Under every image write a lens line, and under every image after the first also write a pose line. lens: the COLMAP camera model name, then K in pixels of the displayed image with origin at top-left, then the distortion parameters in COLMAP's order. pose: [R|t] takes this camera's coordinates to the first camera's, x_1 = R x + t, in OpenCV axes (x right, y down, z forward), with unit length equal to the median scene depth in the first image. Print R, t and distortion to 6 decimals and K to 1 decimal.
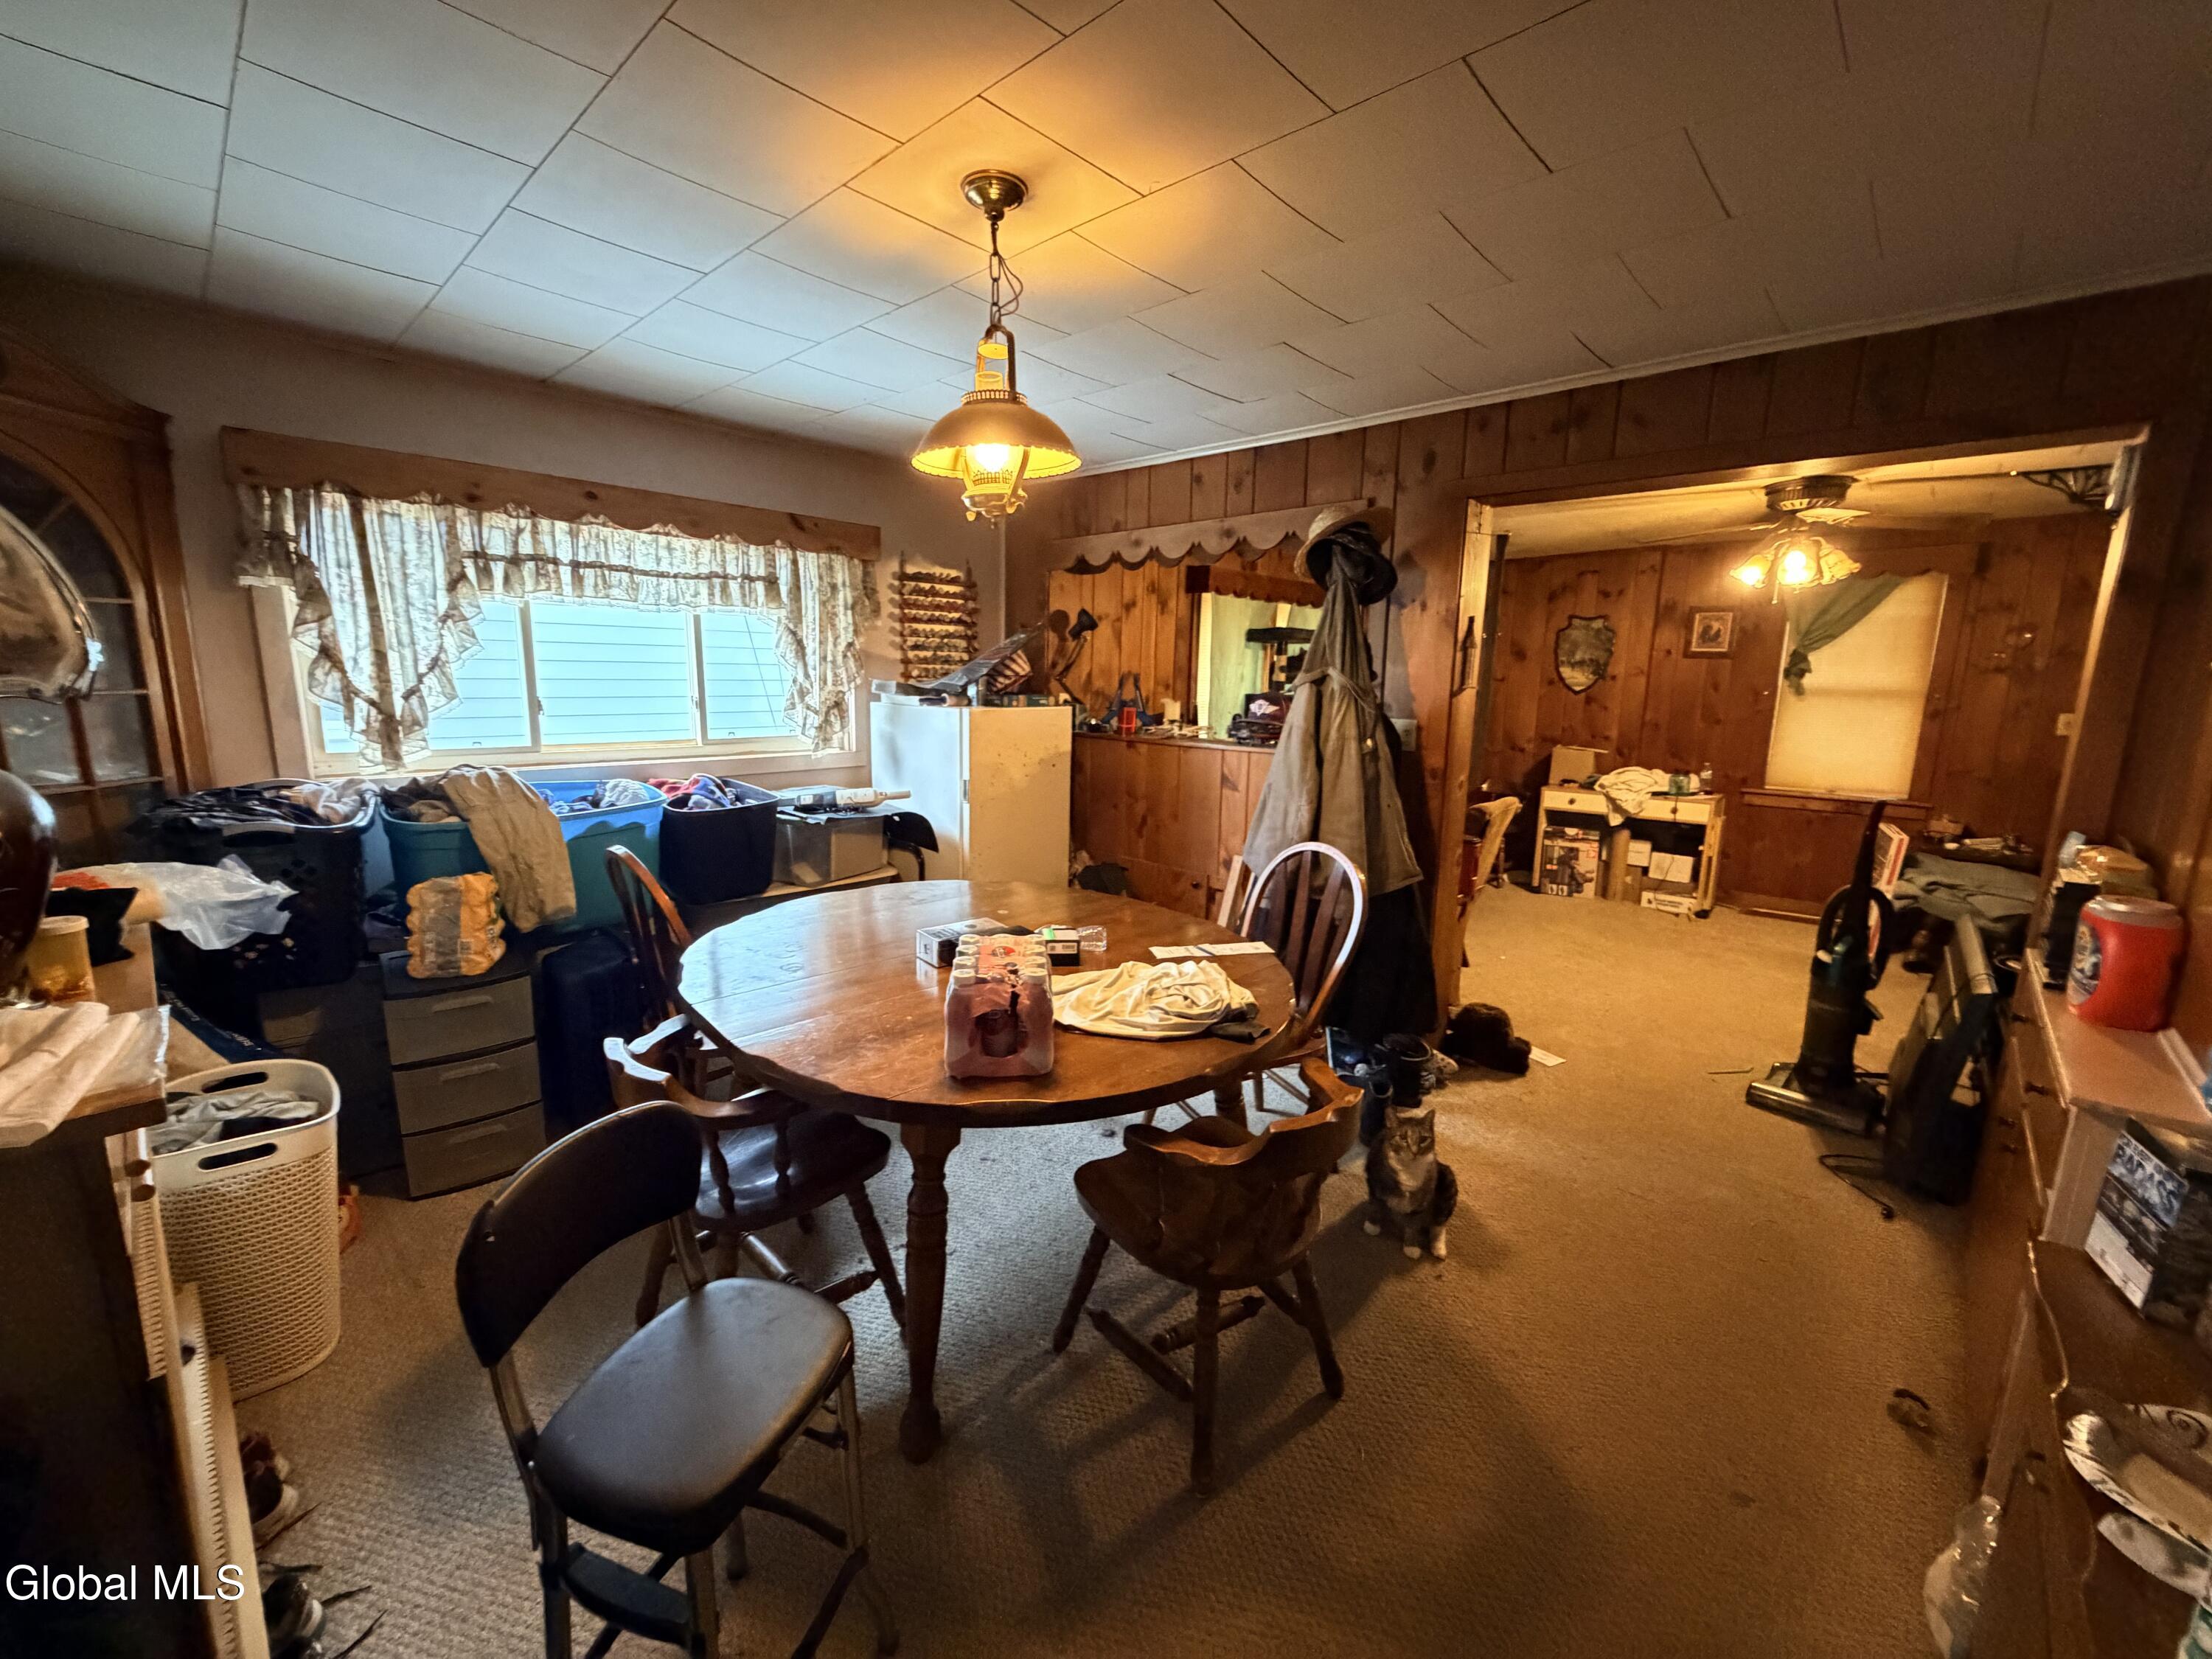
lens RADIAL K [[878.4, 0, 1099.7], [0, 878.4, 822.9], [0, 0, 1]] dist [-0.002325, 0.000803]
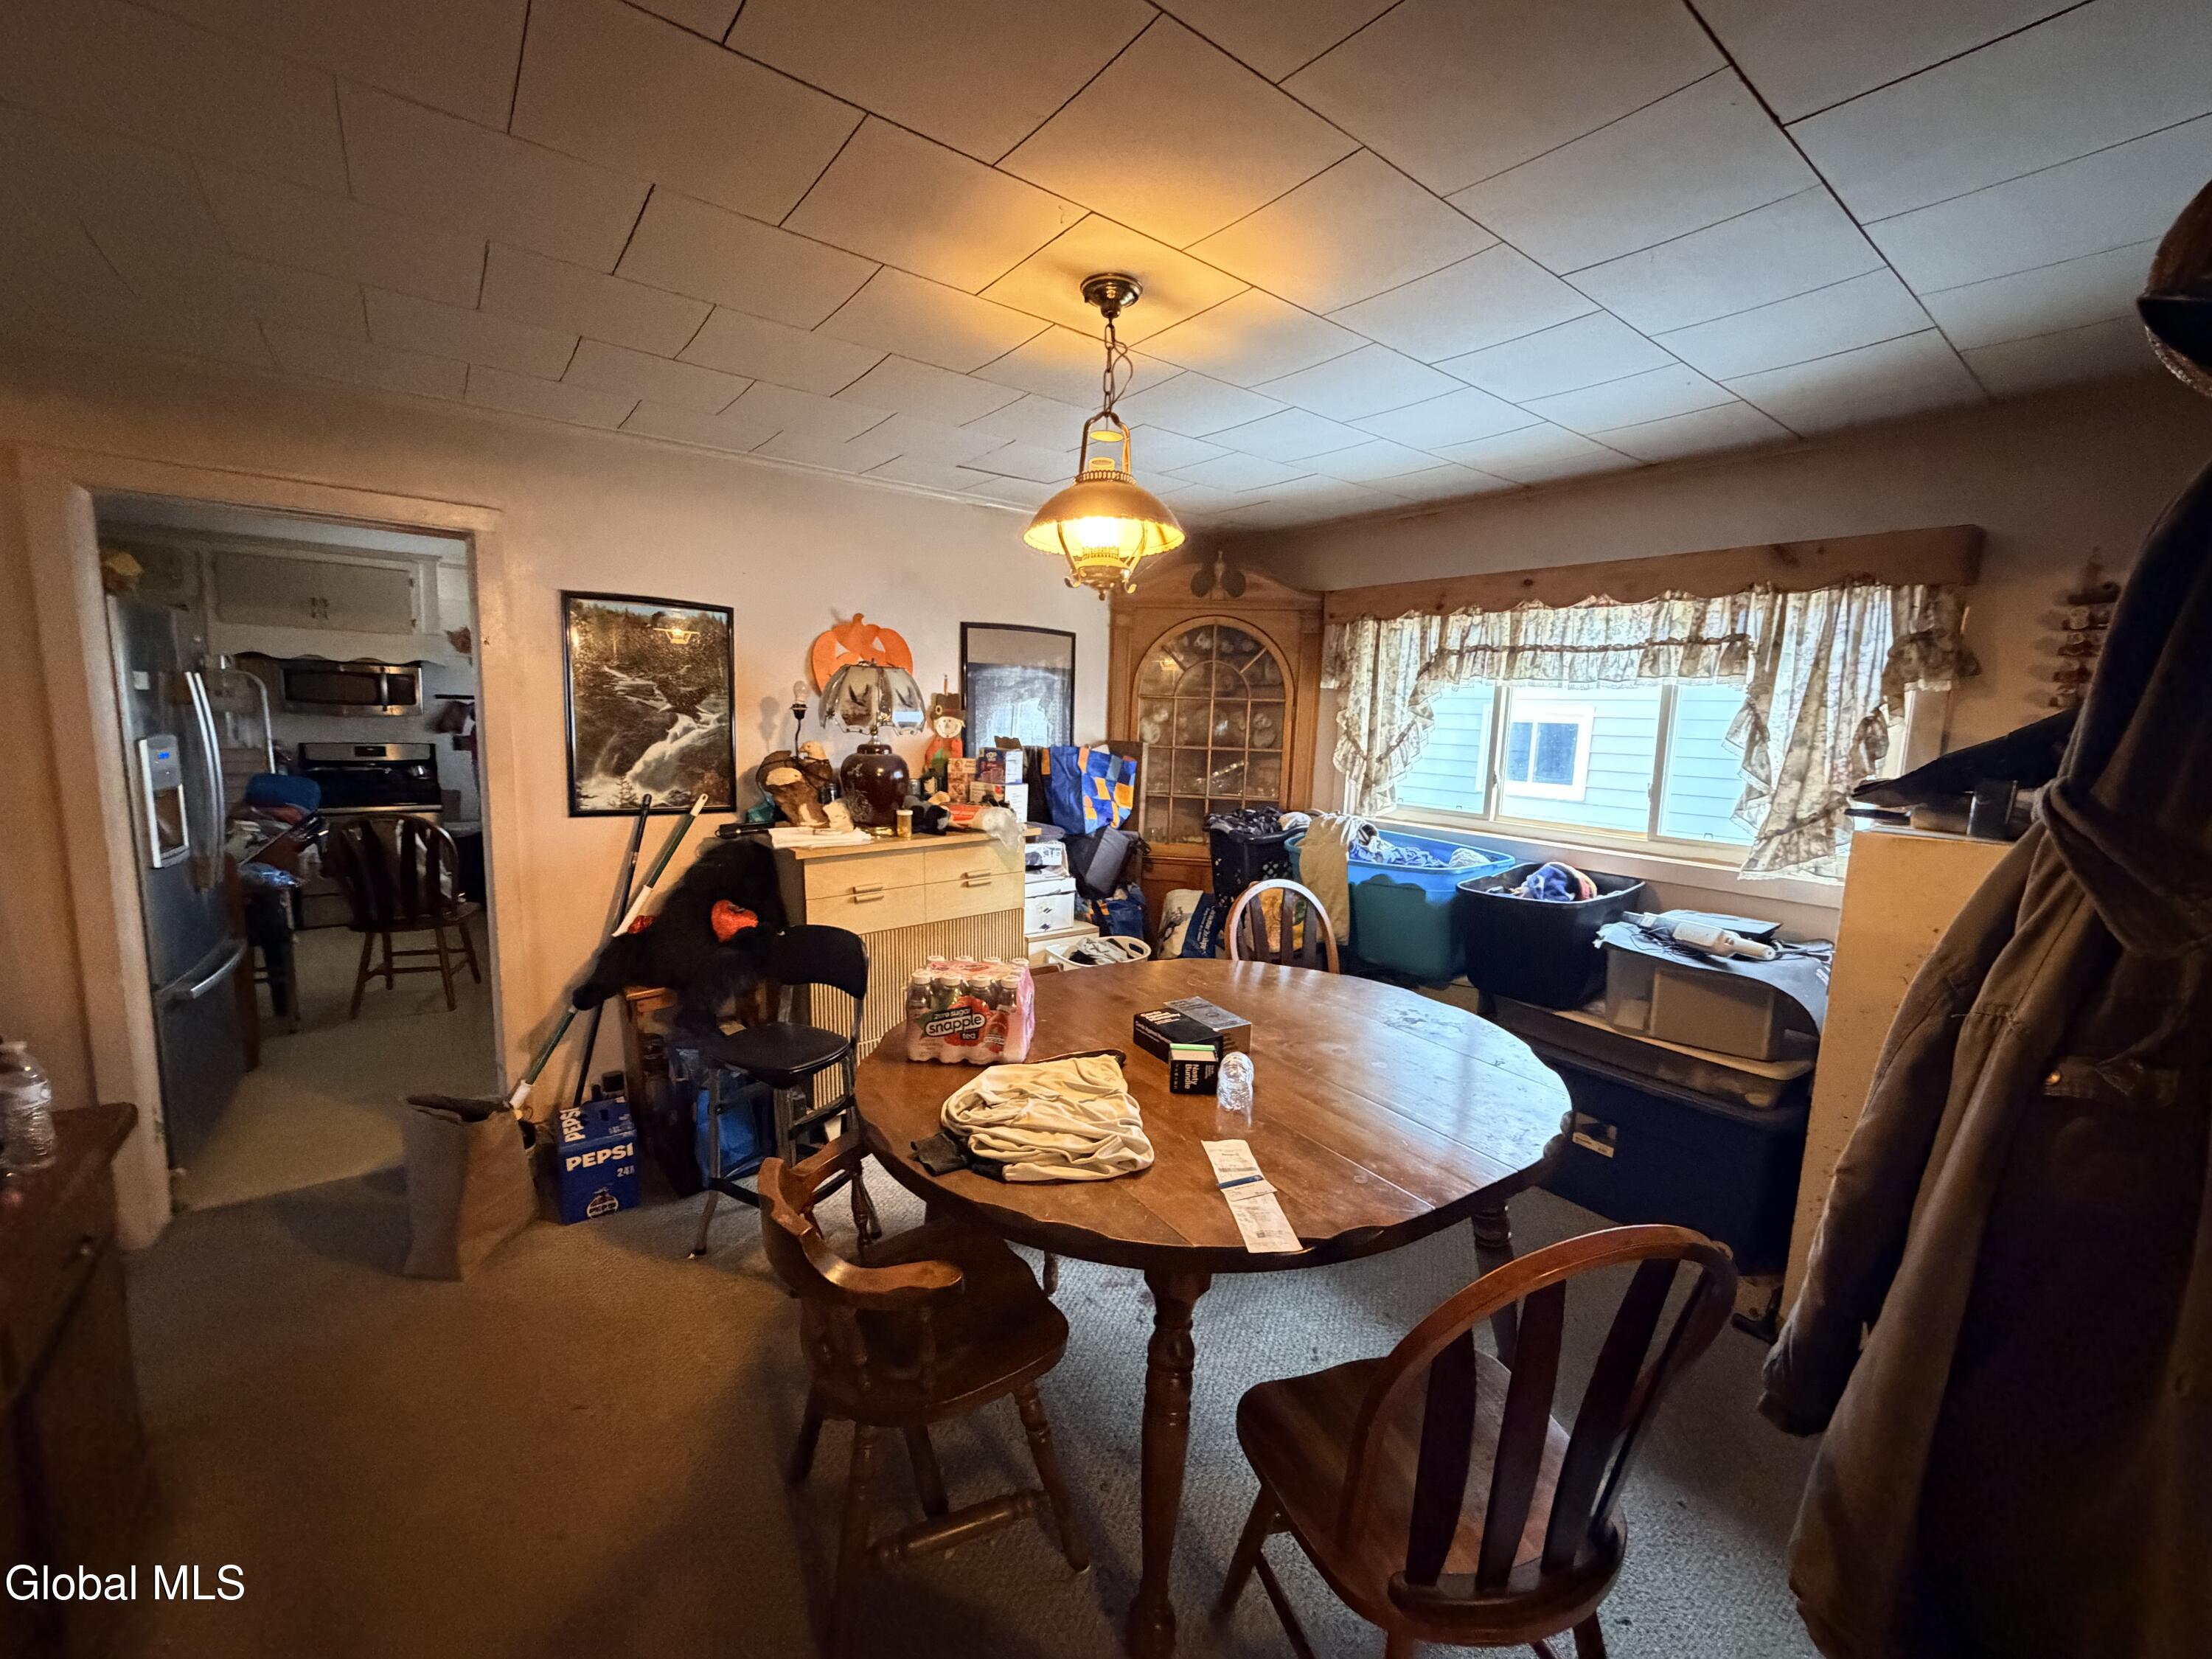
lens RADIAL K [[878.4, 0, 1103.2], [0, 878.4, 831.7], [0, 0, 1]] dist [-0.002325, 0.000803]
pose [[-0.154750, 0.110087, -0.981801, 0.486070], [-0.205656, 0.968413, 0.141001, -0.112296], [0.966312, 0.223733, -0.127222, 0.617595]]
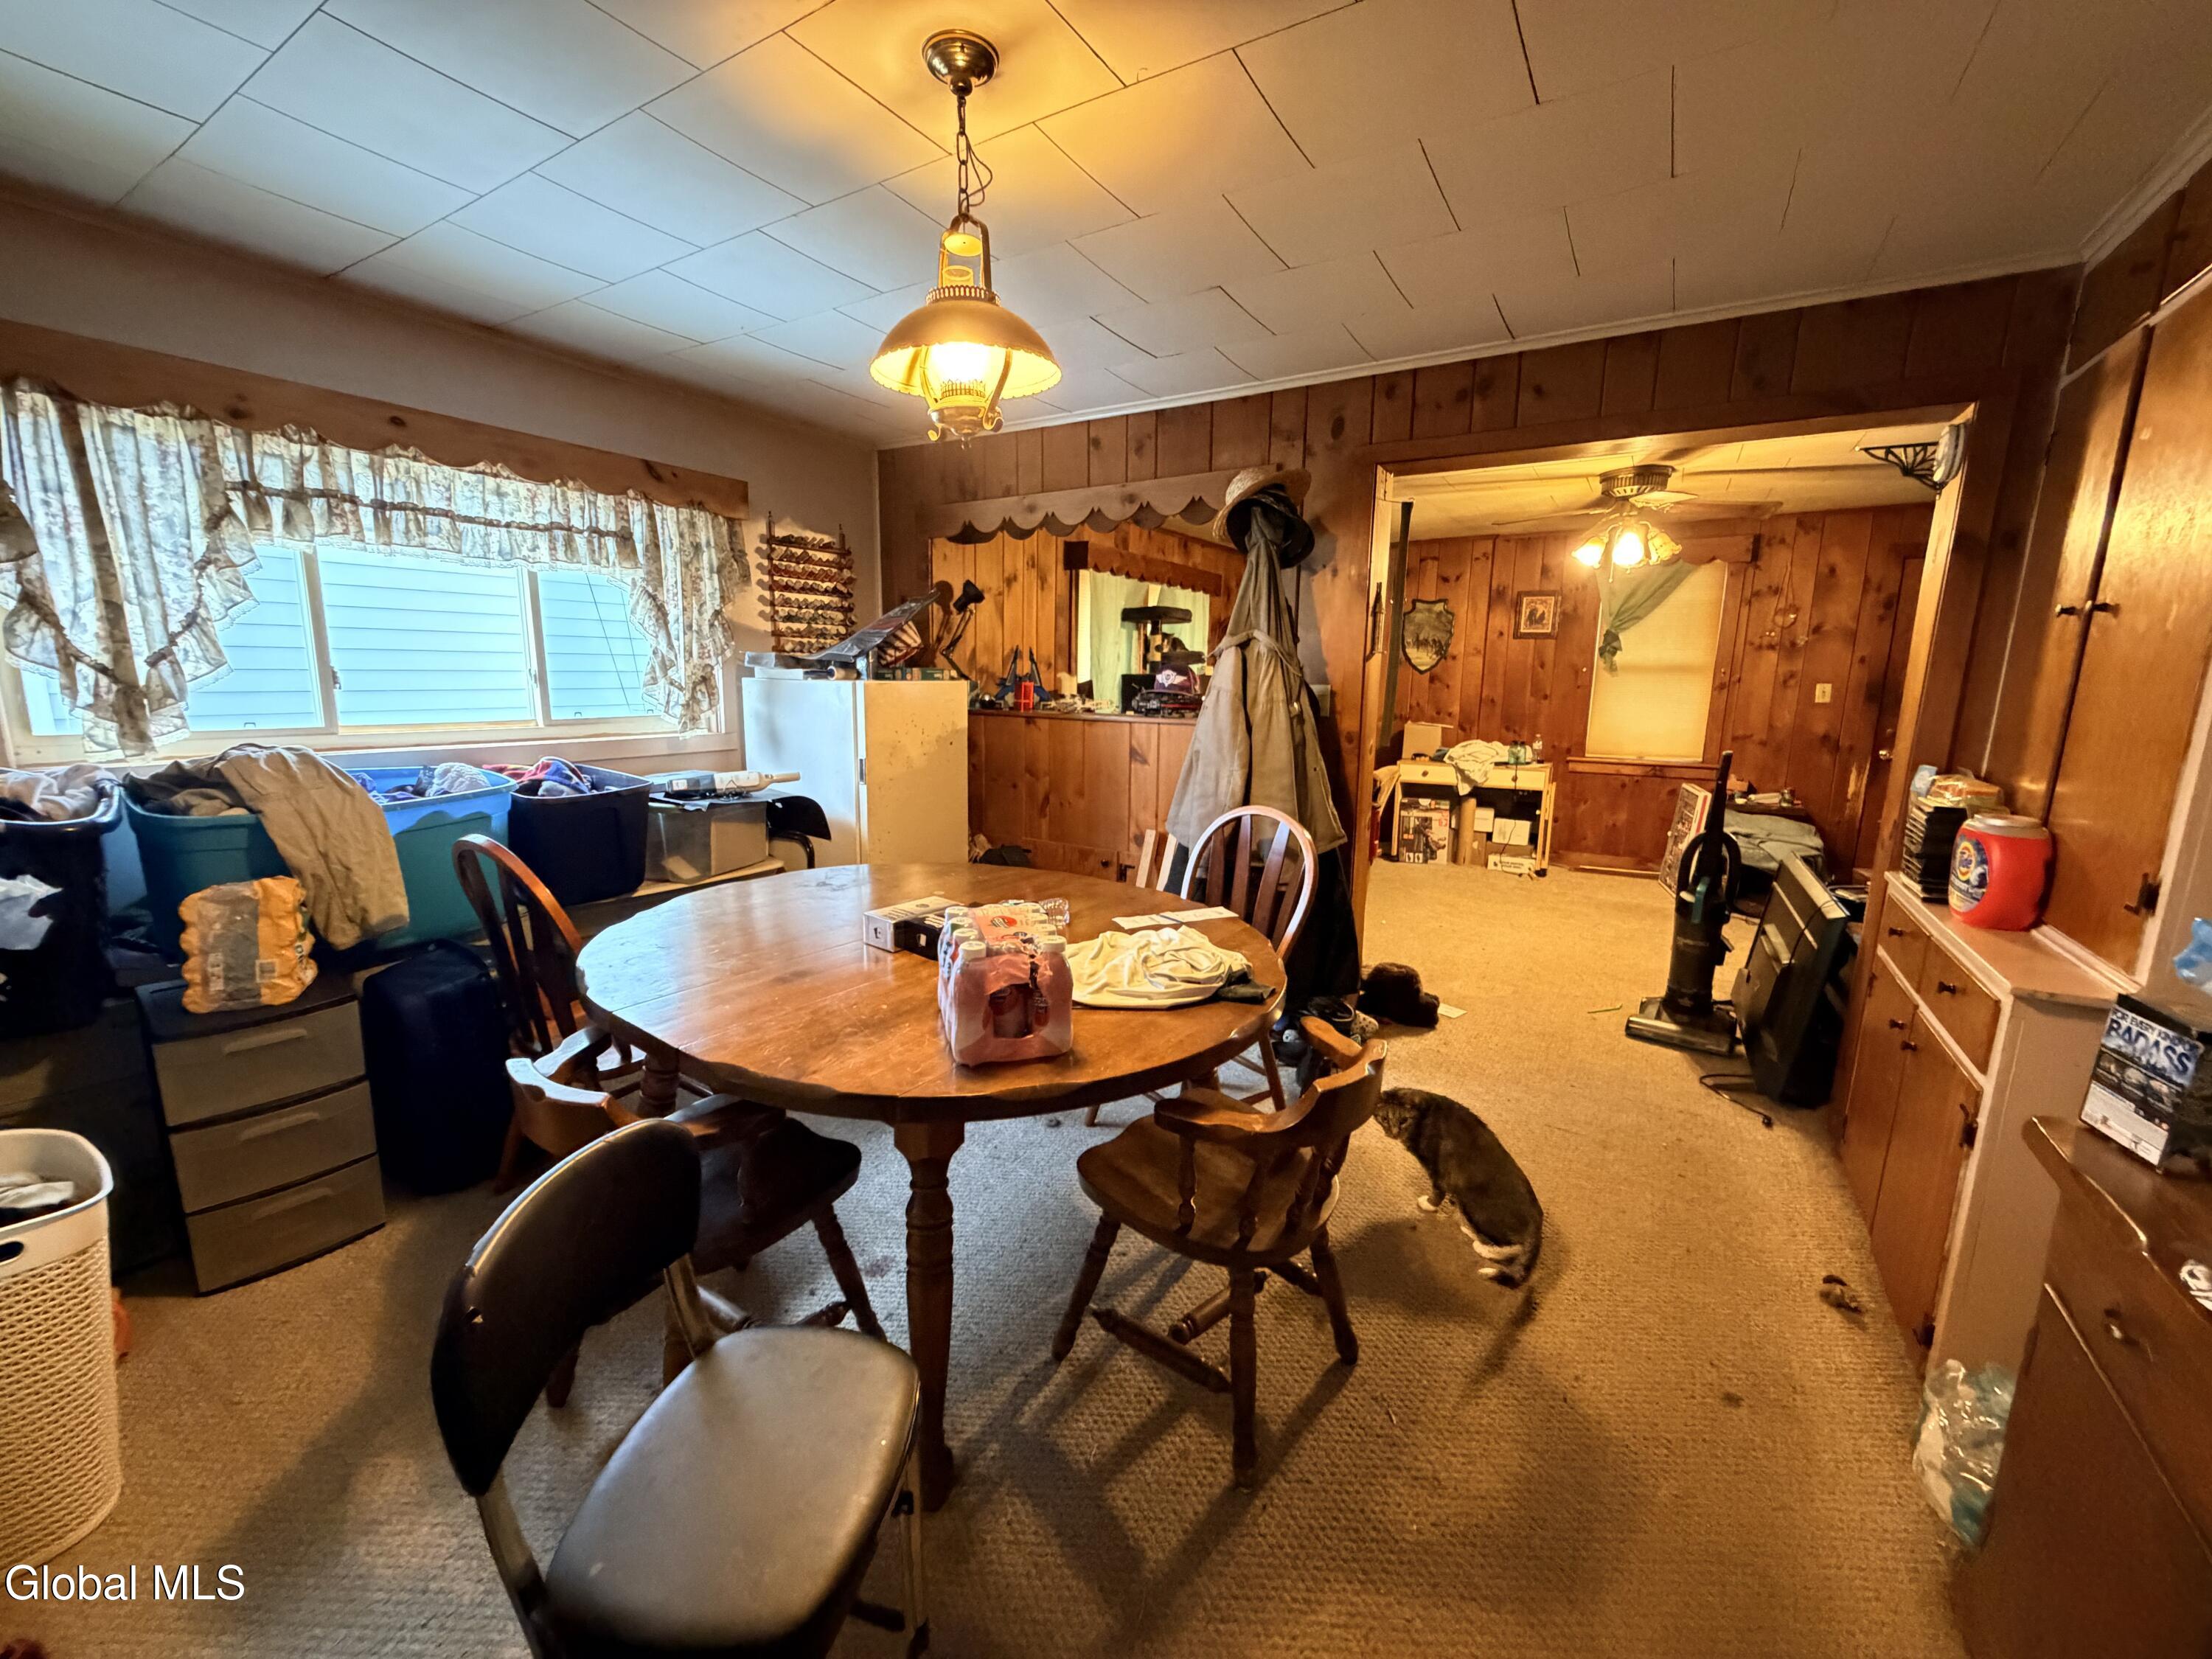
lens RADIAL K [[878.4, 0, 1099.0], [0, 878.4, 823.3], [0, 0, 1]] dist [-0.002325, 0.000803]
pose [[0.981452, -0.038668, 0.187766, -0.086740], [0.037945, 0.999252, 0.007443, 0.021651], [-0.187914, -0.000180, 0.982186, 0.053184]]
